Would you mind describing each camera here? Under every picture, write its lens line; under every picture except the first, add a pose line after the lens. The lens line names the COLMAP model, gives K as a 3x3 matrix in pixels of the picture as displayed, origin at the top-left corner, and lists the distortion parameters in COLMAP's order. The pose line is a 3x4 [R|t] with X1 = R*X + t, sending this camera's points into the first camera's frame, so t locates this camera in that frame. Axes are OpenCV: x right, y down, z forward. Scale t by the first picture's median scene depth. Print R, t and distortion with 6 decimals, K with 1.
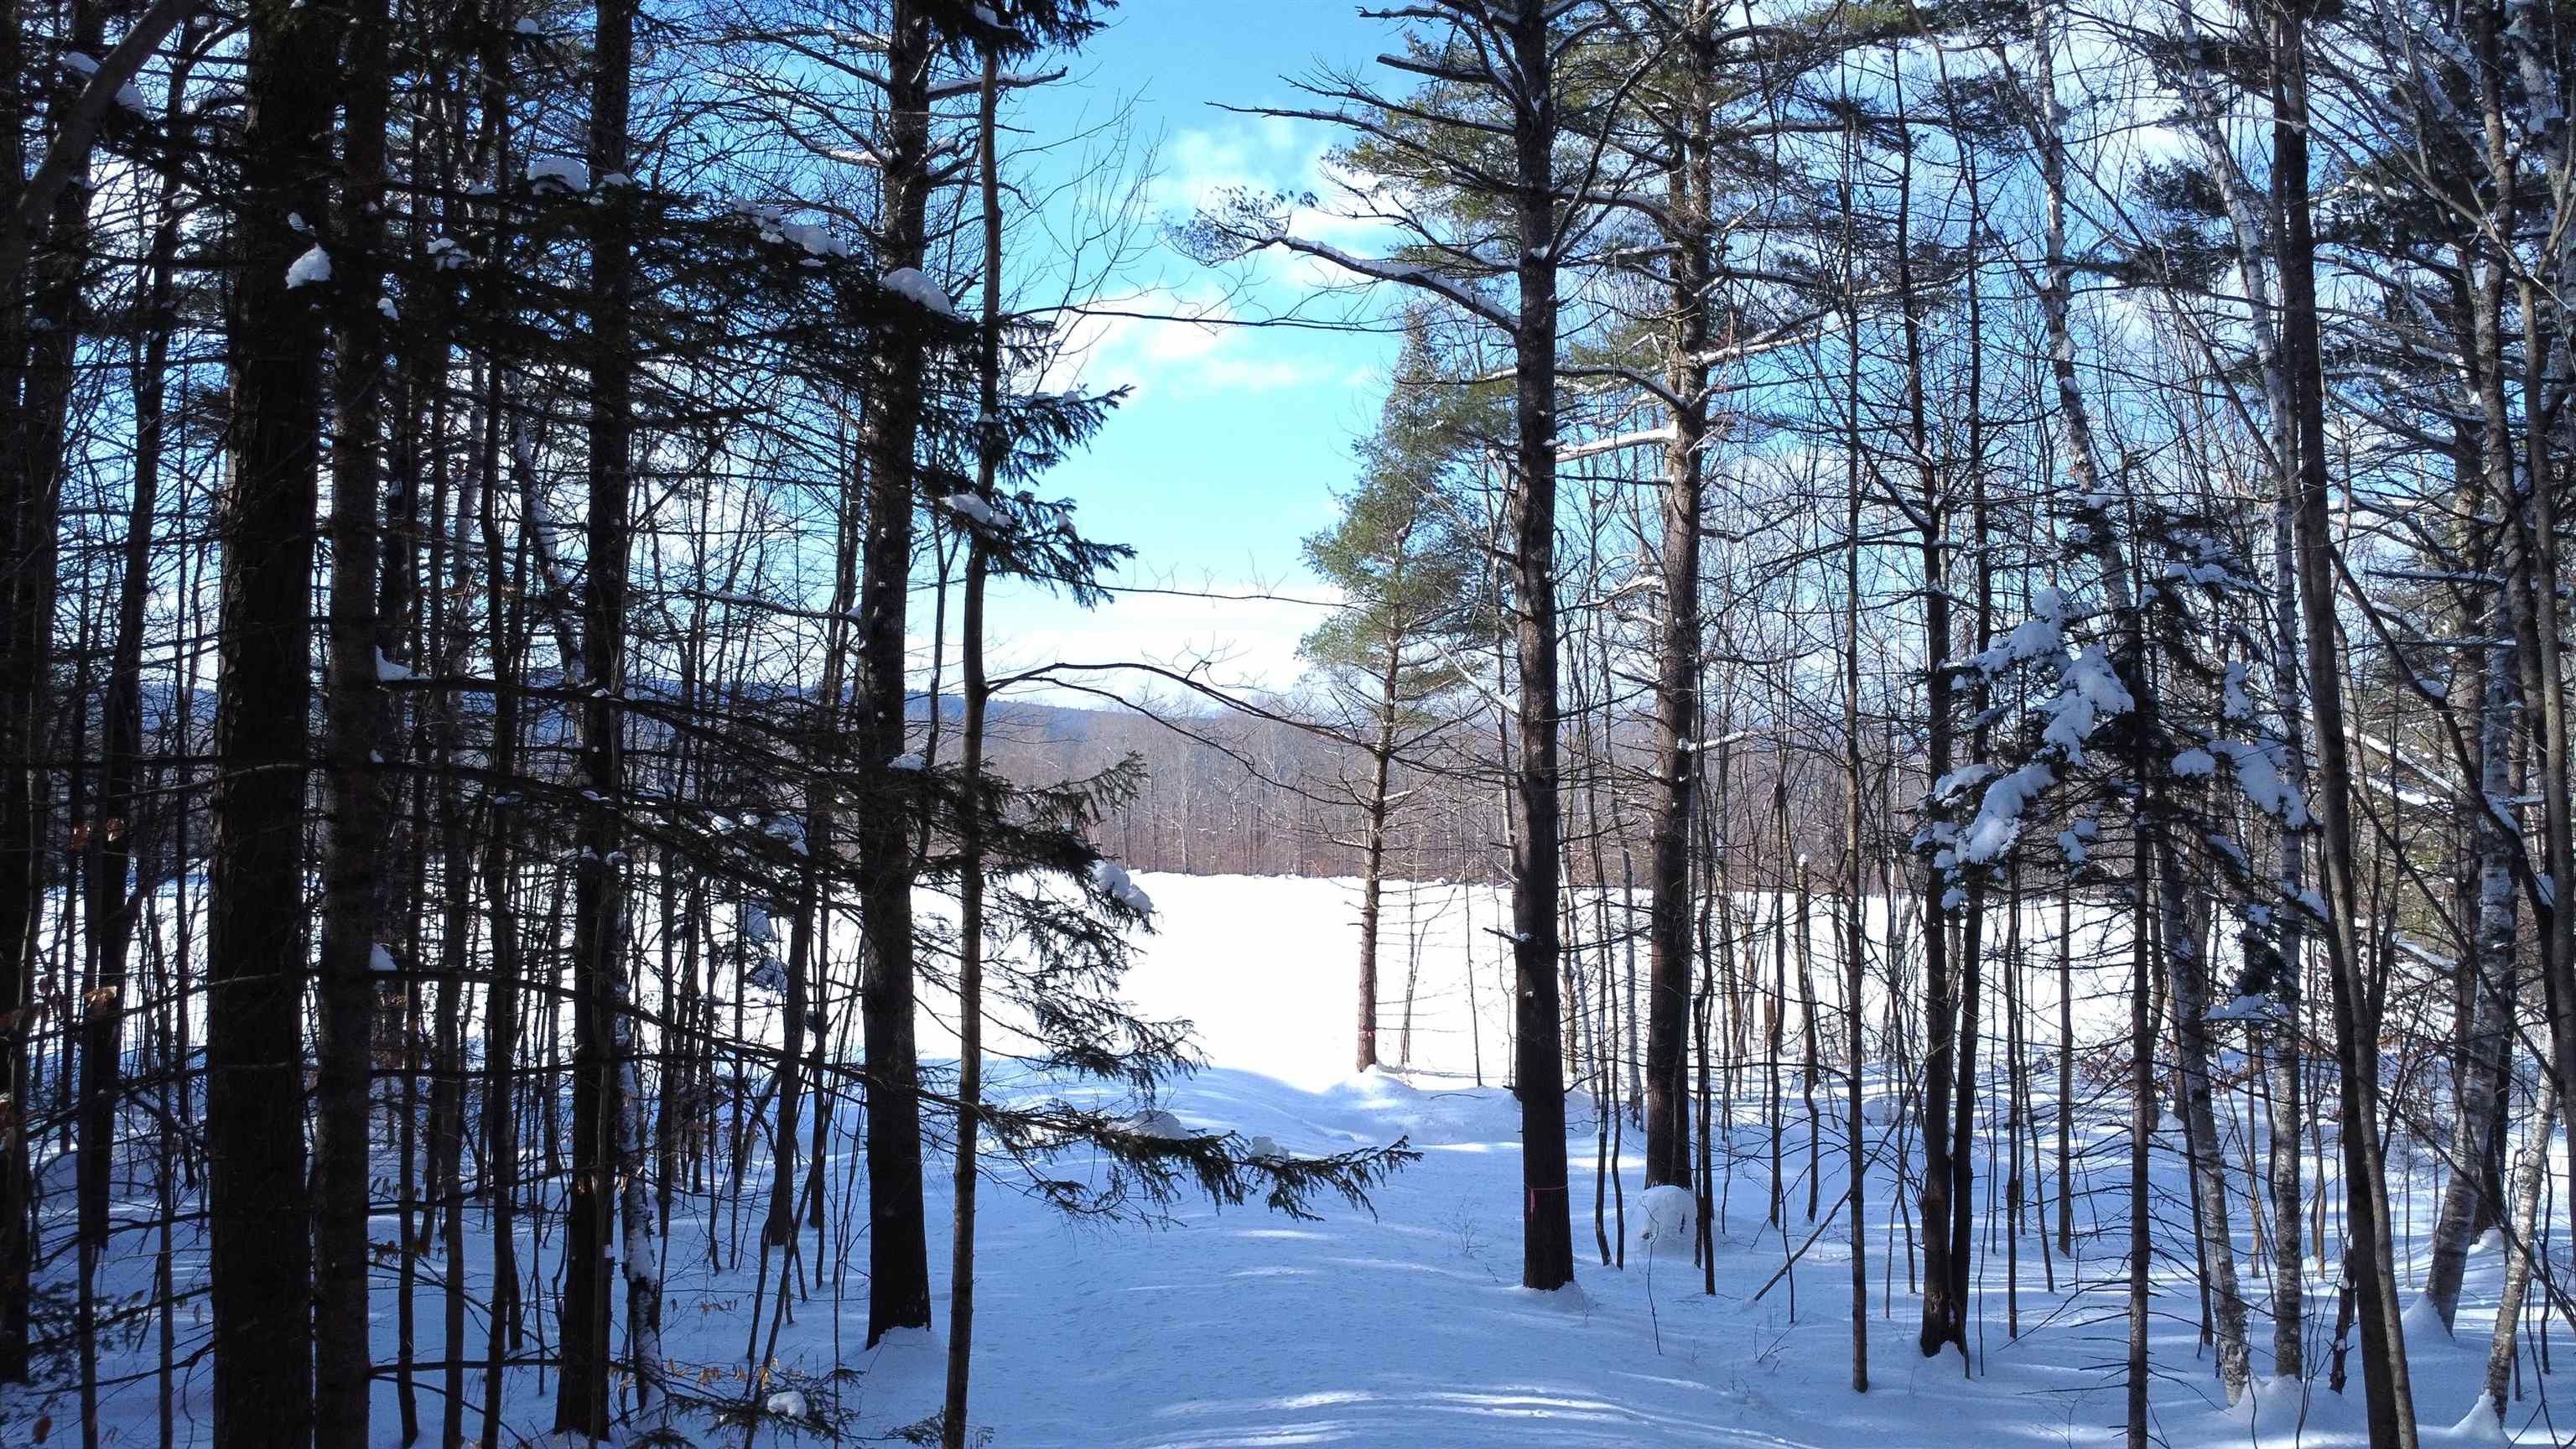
lens RADIAL K [[1987.6, 0, 1288.0], [0, 1987.6, 724.5], [0, 0, 1]] dist [-0.005949, -0.002647]
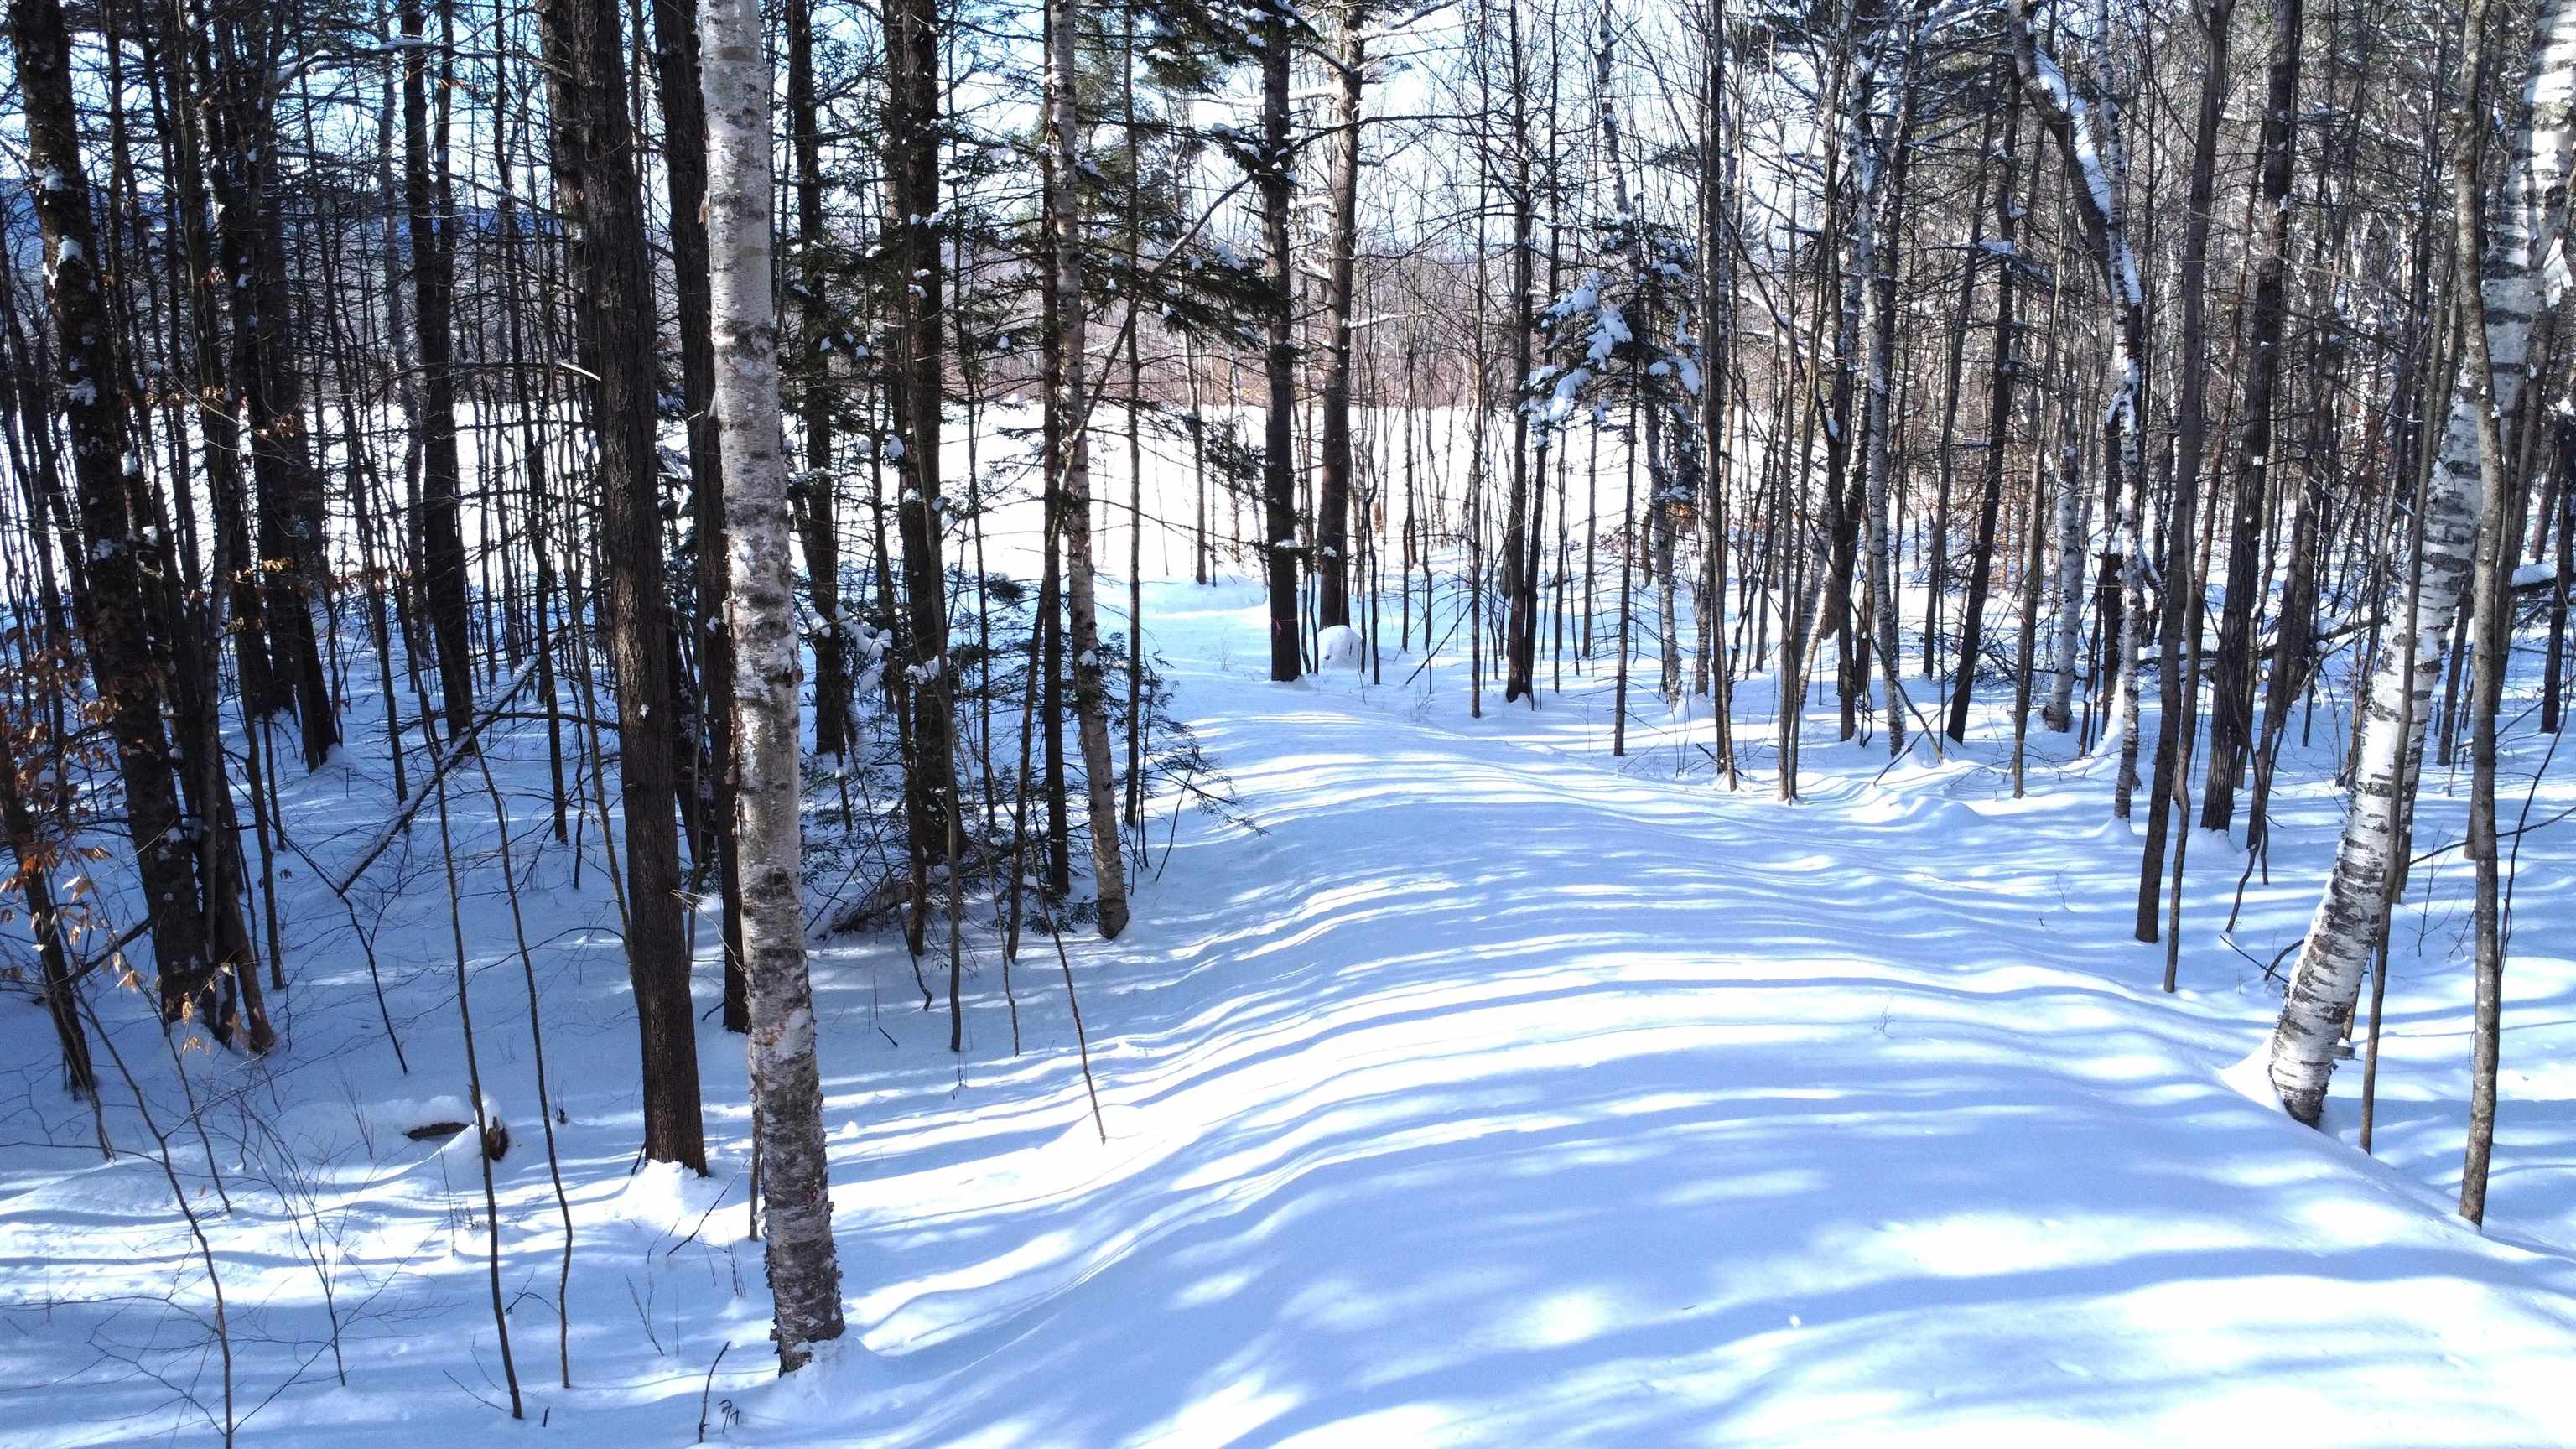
lens RADIAL K [[1856.3, 0, 1288.0], [0, 1856.3, 724.5], [0, 0, 1]] dist [-0.019701, -0.020104]
pose [[0.978268, -0.053706, 0.200270, -0.185442], [0.001806, 0.968044, 0.250775, -0.066779], [-0.207338, -0.244964, 0.947103, -0.479255]]
